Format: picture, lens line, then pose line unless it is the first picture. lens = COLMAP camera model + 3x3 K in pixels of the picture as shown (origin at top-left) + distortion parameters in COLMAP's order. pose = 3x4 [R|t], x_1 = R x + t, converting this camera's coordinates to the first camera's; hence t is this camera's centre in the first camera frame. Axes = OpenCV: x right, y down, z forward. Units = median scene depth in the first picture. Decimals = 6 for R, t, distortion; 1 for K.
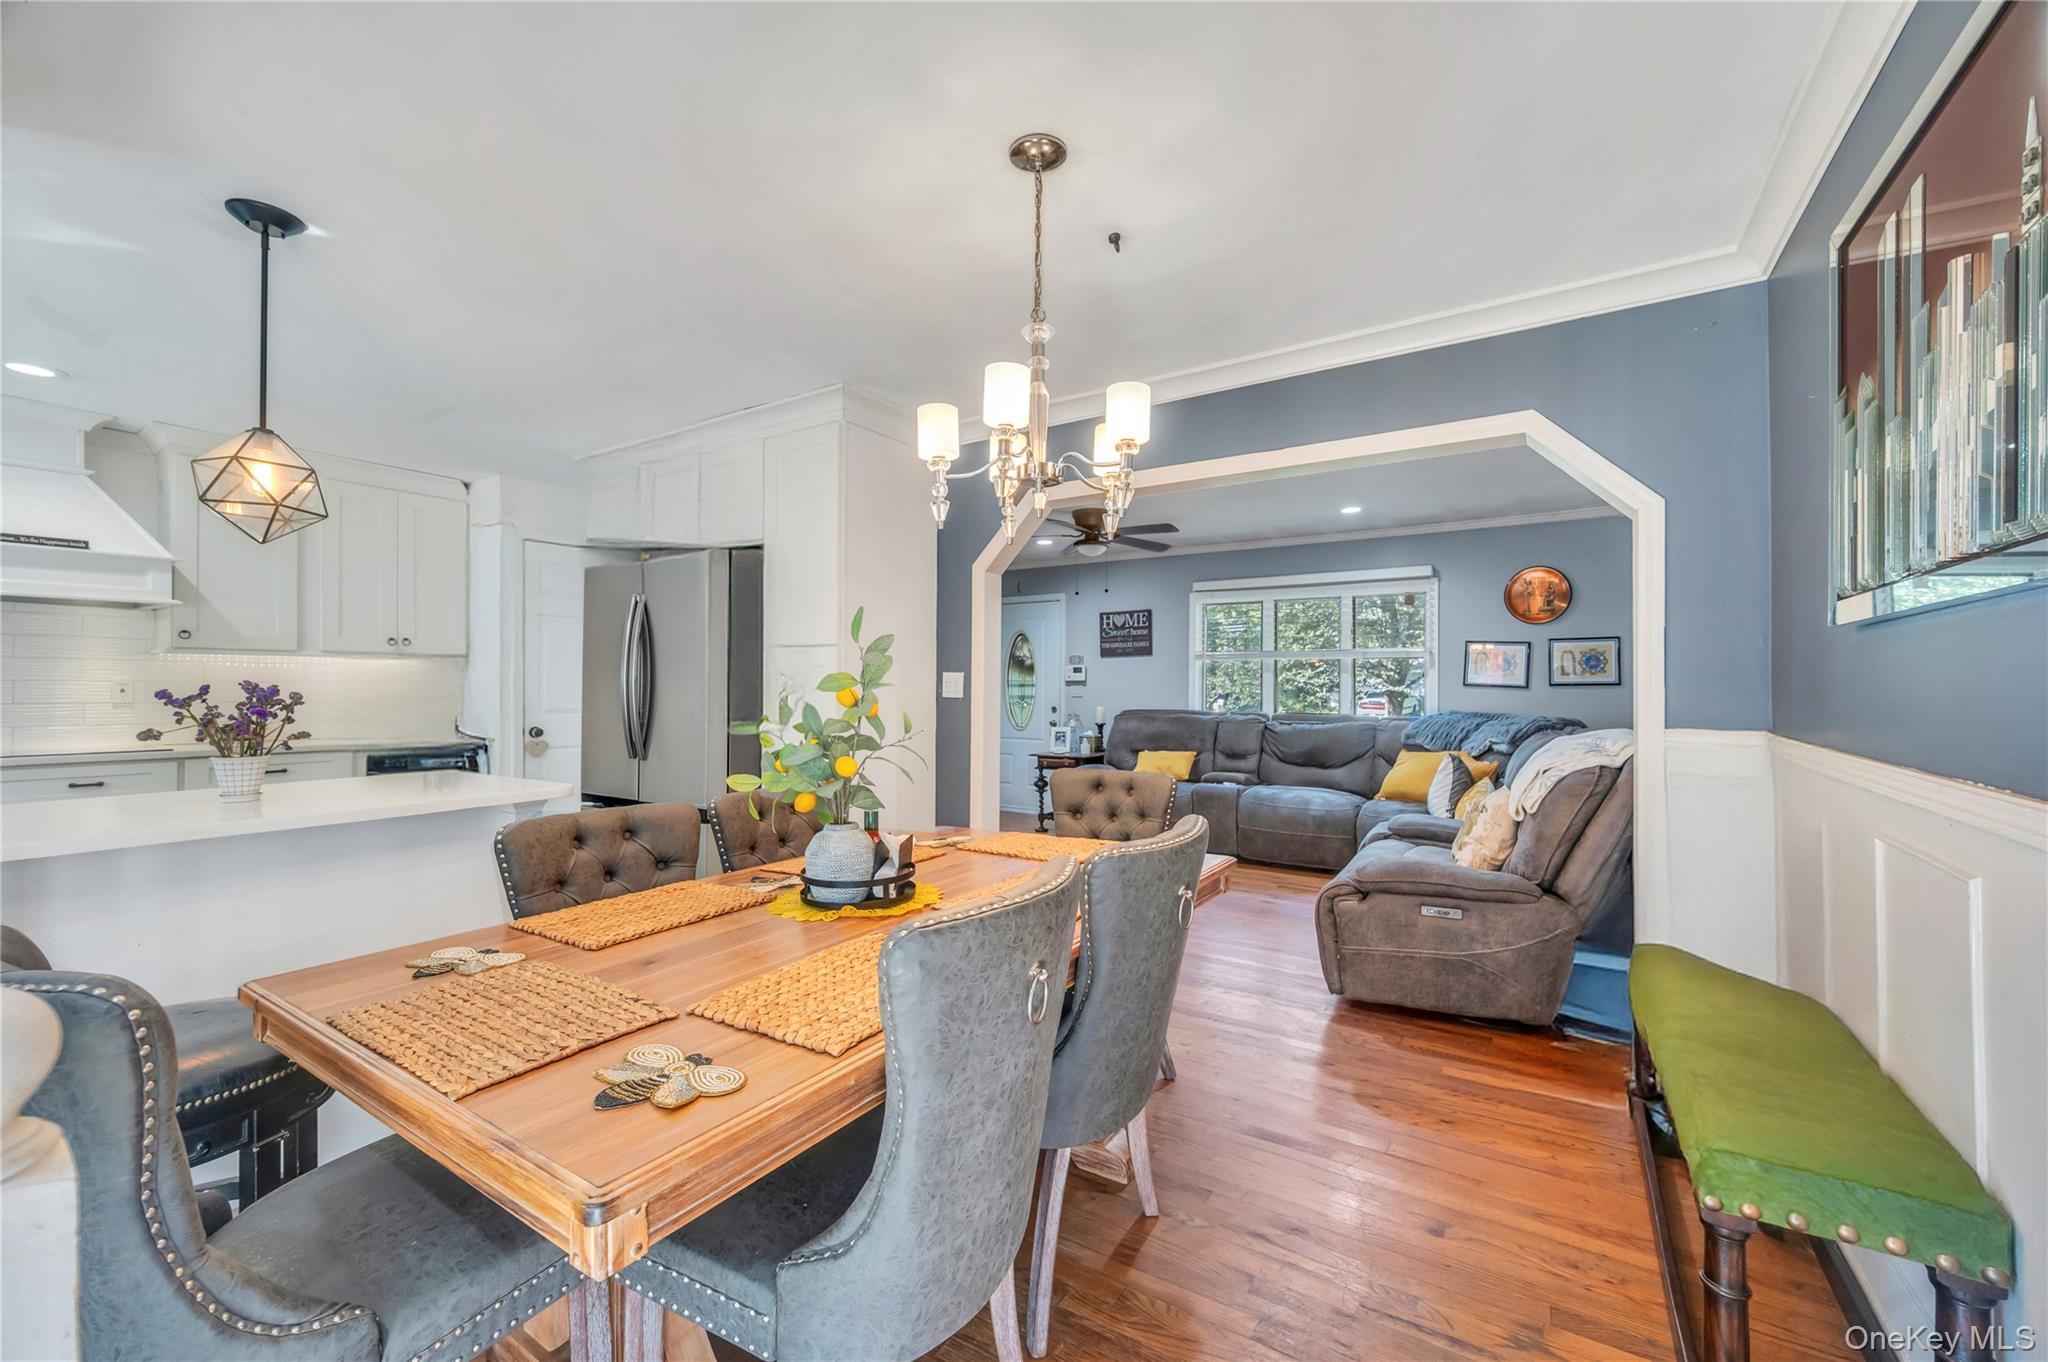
lens RADIAL K [[820.5, 0, 1033.4], [0, 820.5, 687.1], [0, 0, 1]] dist [0.000695, -0.000568]
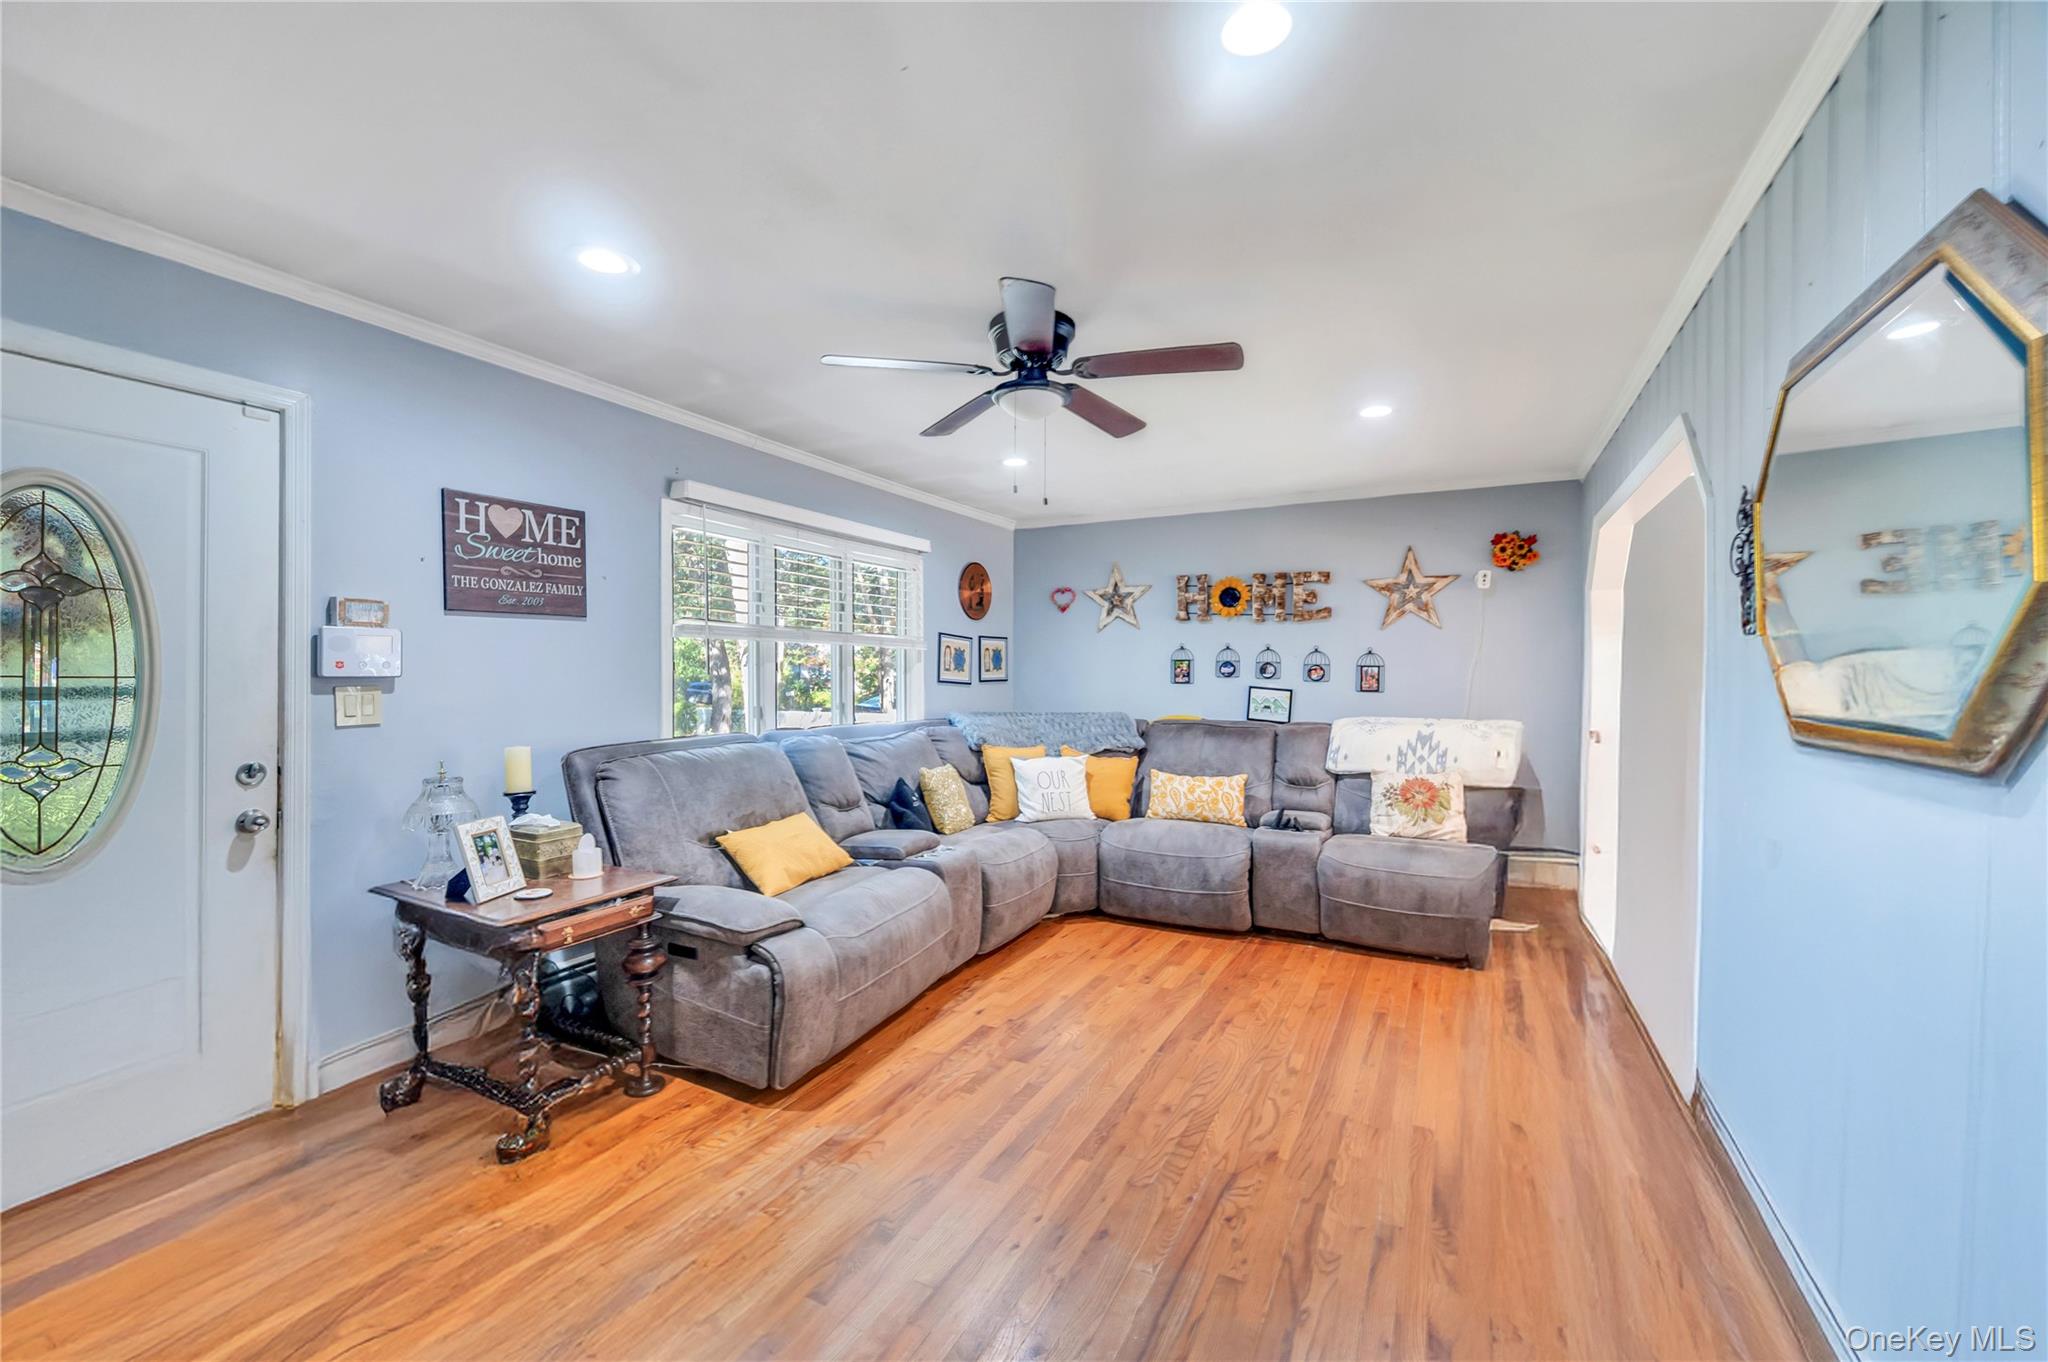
lens RADIAL K [[820.5, 0, 1018.4], [0, 820.5, 683.2], [0, 0, 1]] dist [0.000695, -0.000568]
pose [[-0.069282, -0.015501, 0.997477, -0.308258], [-0.005136, 0.999872, 0.015181, -0.011944], [-0.997584, -0.004071, -0.069353, 0.799025]]
